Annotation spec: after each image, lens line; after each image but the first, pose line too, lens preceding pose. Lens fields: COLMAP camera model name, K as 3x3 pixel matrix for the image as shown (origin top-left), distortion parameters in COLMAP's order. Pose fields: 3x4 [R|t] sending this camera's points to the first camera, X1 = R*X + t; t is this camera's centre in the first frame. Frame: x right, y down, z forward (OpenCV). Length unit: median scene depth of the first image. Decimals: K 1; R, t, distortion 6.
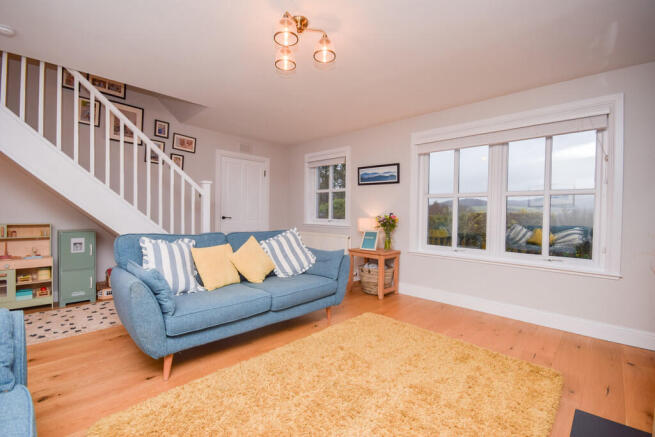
lens RADIAL K [[296.5, 0, 324.8], [0, 296.5, 215.8], [0, 0, 1]] dist [-0.001871, -0.000337]
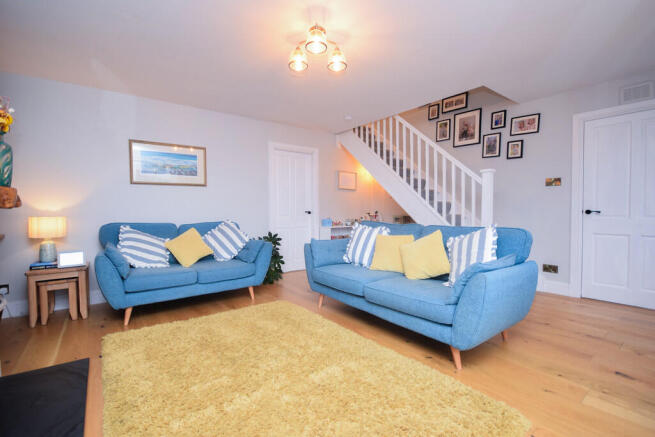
lens RADIAL K [[302.2, 0, 327.5], [0, 302.2, 218.5], [0, 0, 1]] dist [0.001046, 0.000007]
pose [[-0.155908, 0.006699, -0.987749, 0.608336], [-0.004557, 0.999961, 0.007502, 0.026768], [0.987761, 0.005671, -0.155871, 0.727682]]
